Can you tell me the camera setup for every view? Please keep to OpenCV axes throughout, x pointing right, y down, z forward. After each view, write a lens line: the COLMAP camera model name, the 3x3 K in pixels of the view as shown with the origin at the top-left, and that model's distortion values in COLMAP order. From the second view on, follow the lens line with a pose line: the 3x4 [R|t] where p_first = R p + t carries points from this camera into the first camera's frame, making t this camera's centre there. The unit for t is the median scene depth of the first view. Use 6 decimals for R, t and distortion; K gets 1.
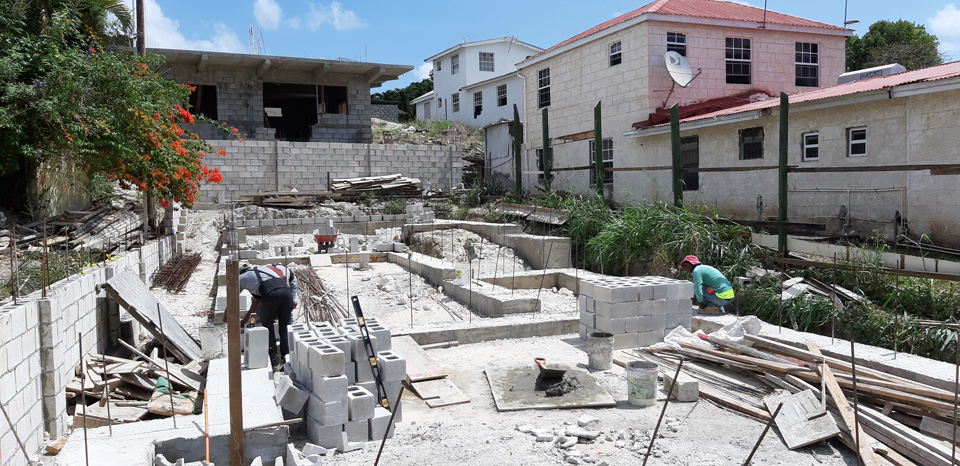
lens RADIAL K [[754.1, 0, 486.6], [0, 754.1, 230.5], [0, 0, 1]] dist [0.082916, -0.163886]
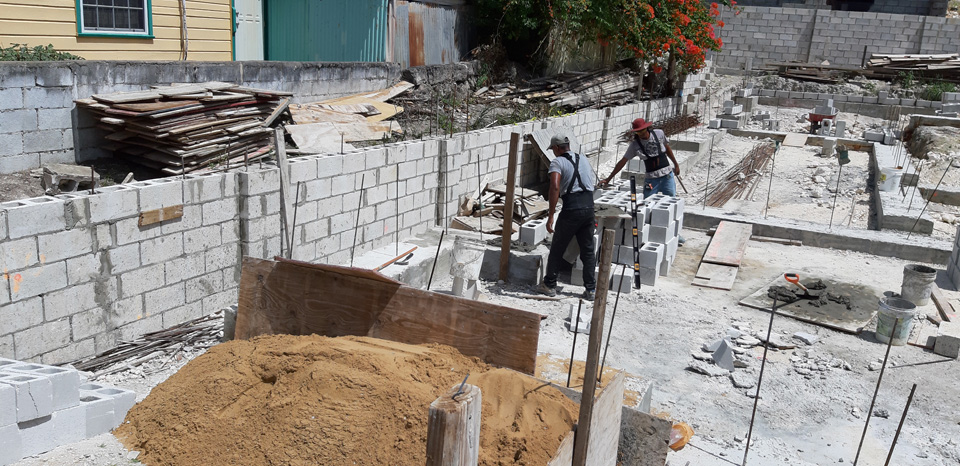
lens RADIAL K [[754.1, 0, 484.7], [0, 754.1, 229.5], [0, 0, 1]] dist [0.082916, -0.163886]
pose [[0.714330, 0.232480, -0.660065, 0.132940], [-0.105938, 0.968261, 0.226381, -0.022348], [0.691744, -0.091785, 0.716286, -0.010790]]
